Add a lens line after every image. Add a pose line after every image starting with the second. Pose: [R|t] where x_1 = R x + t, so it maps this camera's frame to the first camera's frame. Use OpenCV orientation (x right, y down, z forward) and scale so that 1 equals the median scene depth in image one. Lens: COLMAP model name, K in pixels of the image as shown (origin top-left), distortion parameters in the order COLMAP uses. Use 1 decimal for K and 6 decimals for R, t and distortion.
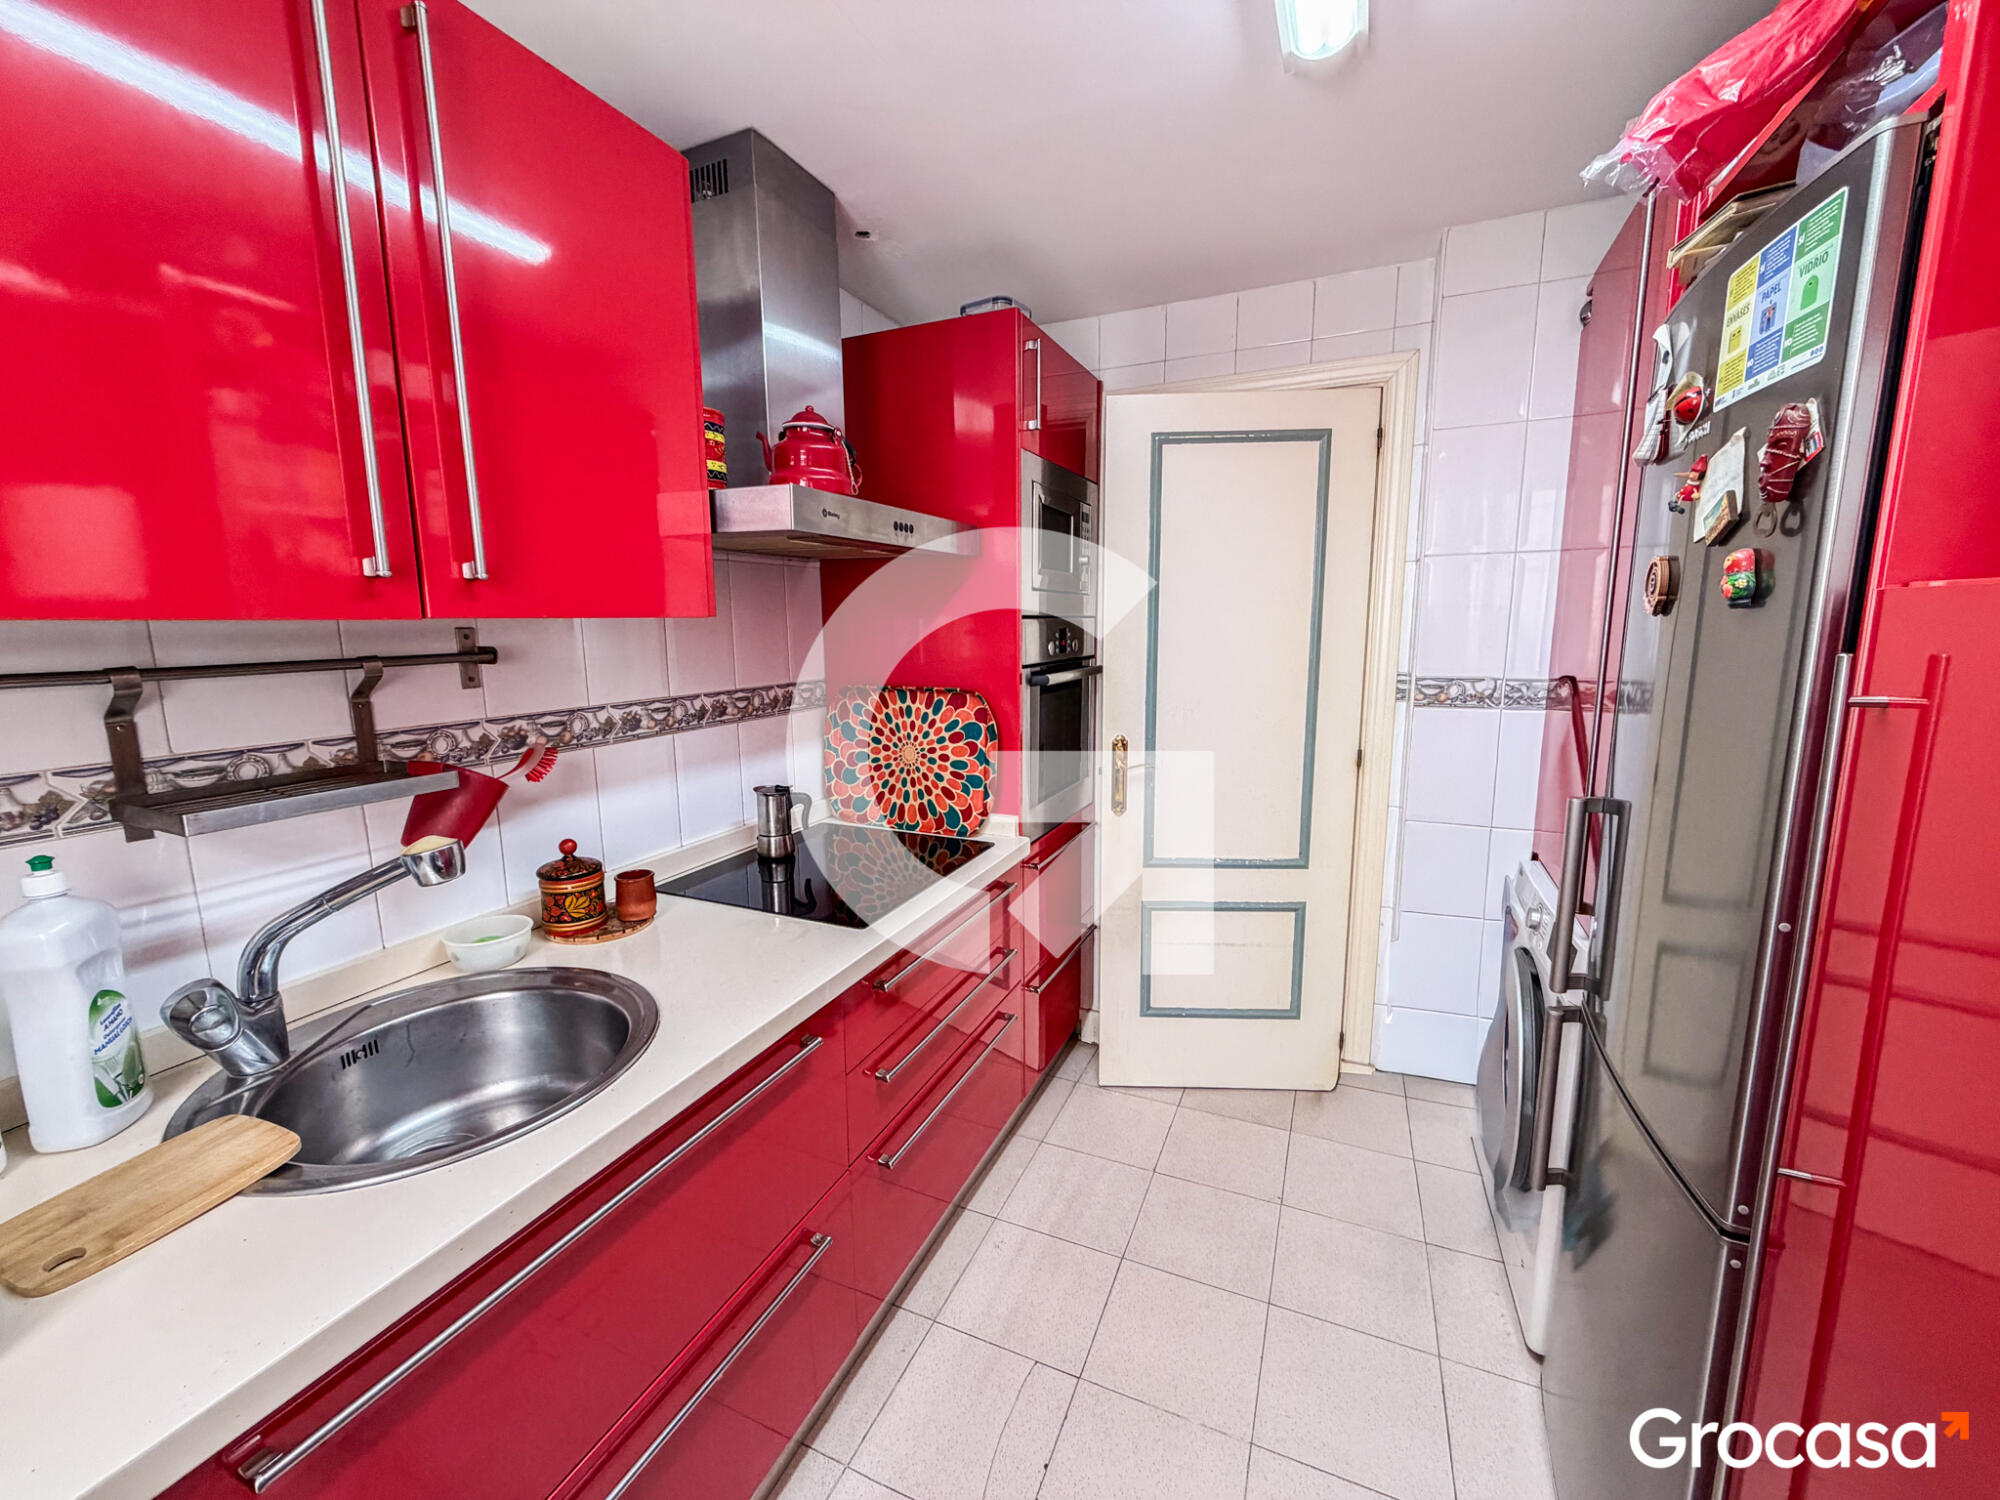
lens RADIAL K [[802.6, 0, 997.3], [0, 802.6, 750.7], [0, 0, 1]] dist [0.001635, -0.000496]
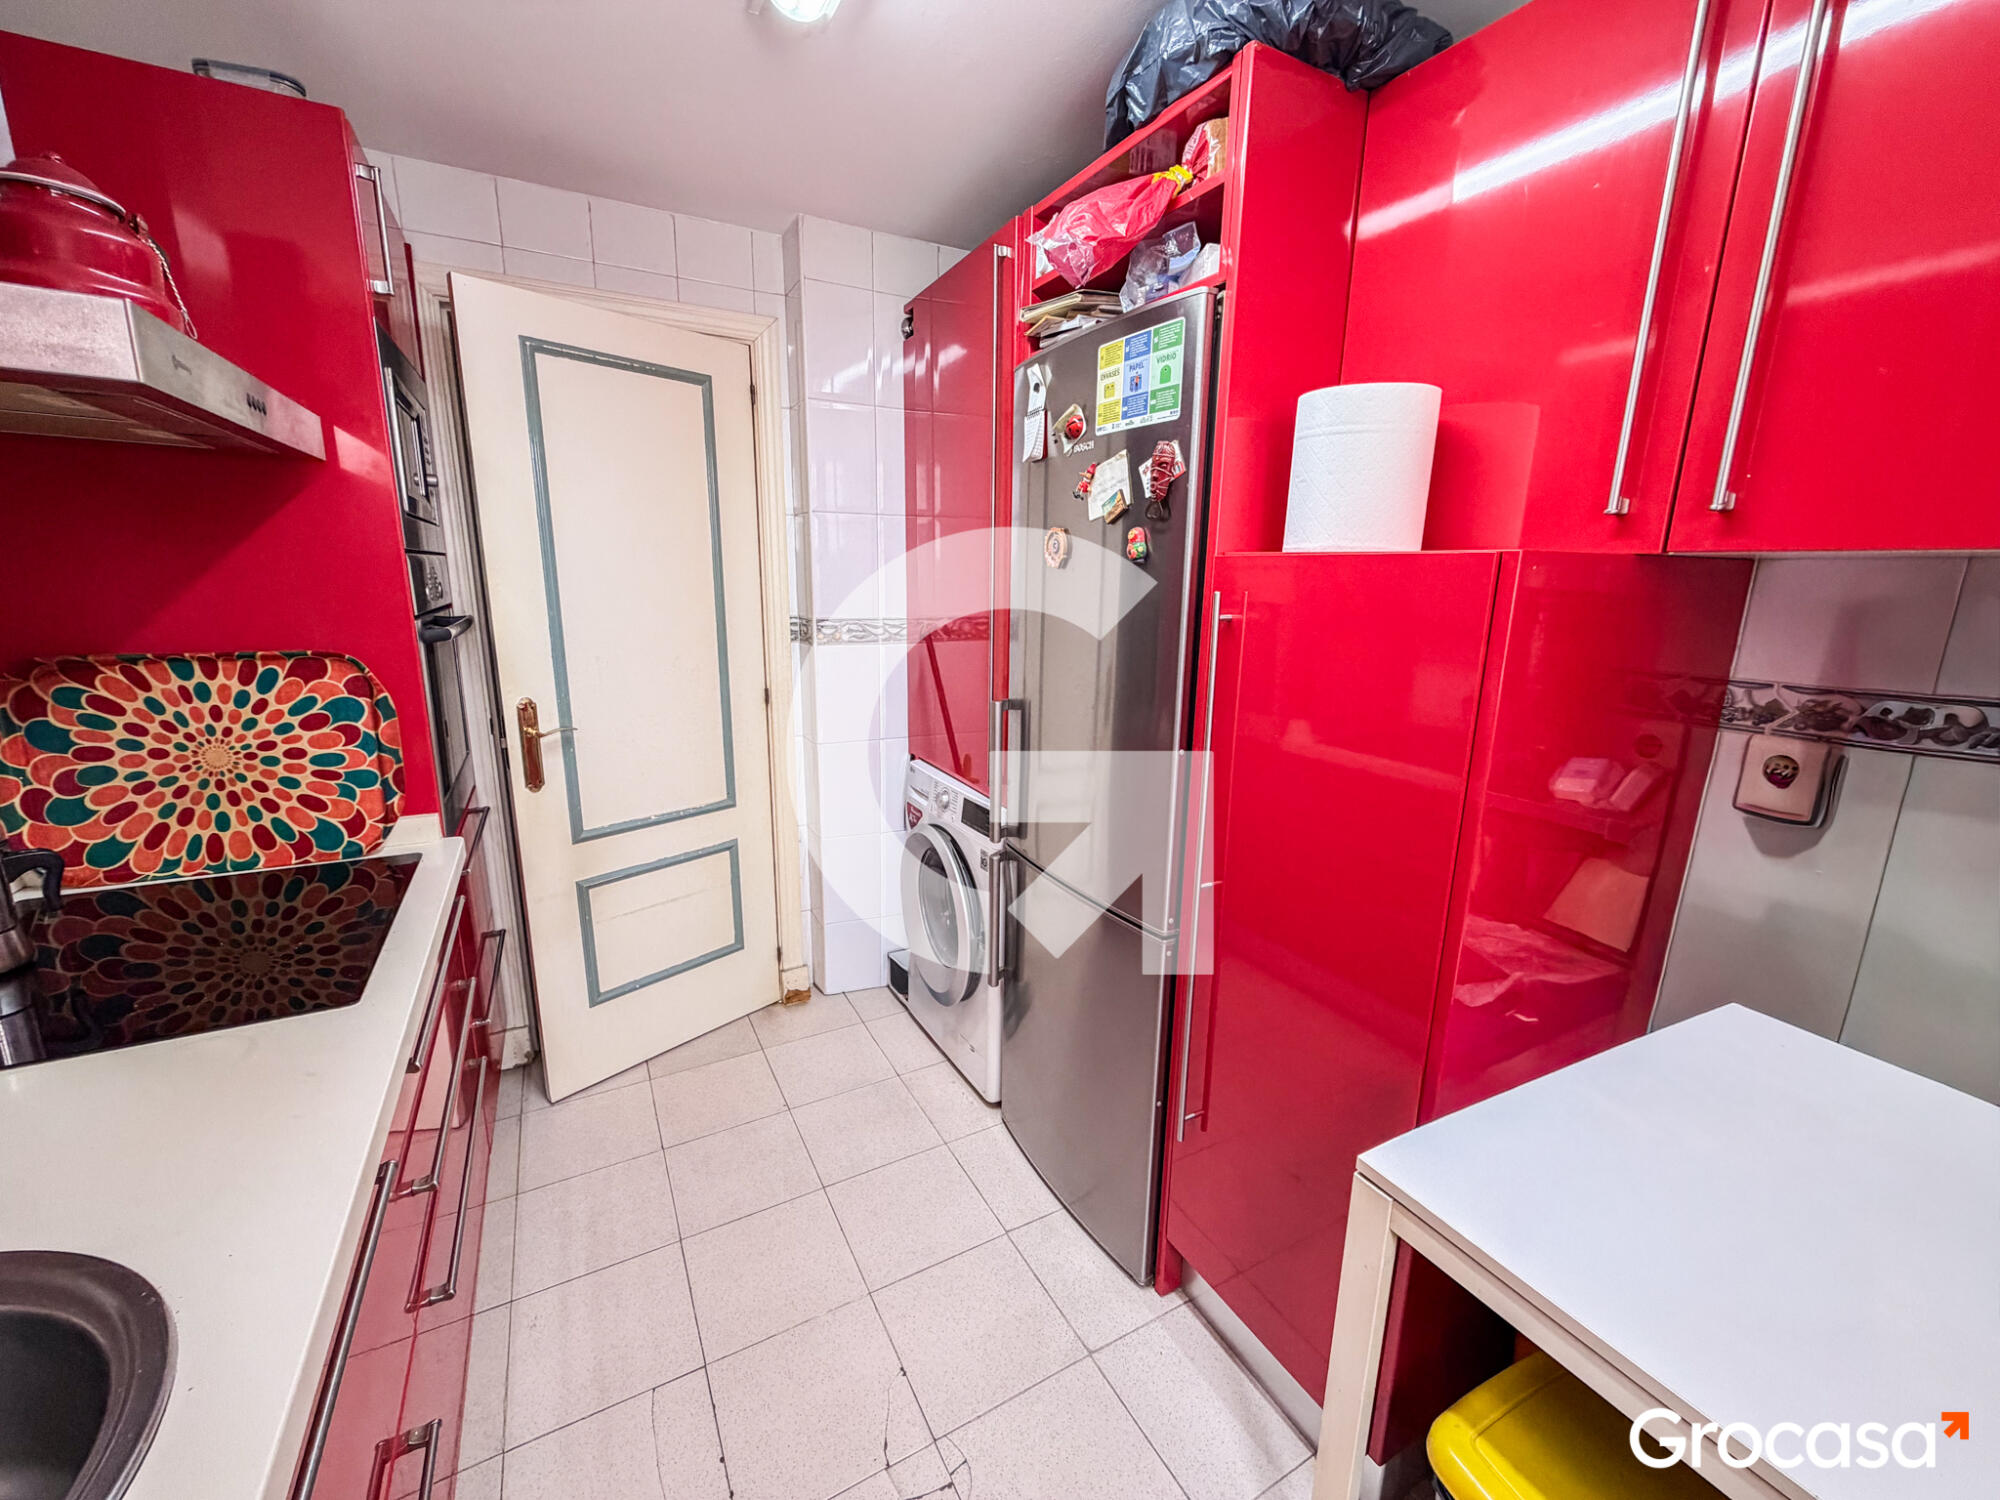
lens RADIAL K [[802.6, 0, 995.8], [0, 802.6, 751.8], [0, 0, 1]] dist [0.001635, -0.000496]
pose [[0.602973, -0.154139, 0.782729, -0.239819], [0.105285, 0.987950, 0.113446, -0.007500], [-0.790783, 0.014005, 0.611936, 0.099939]]
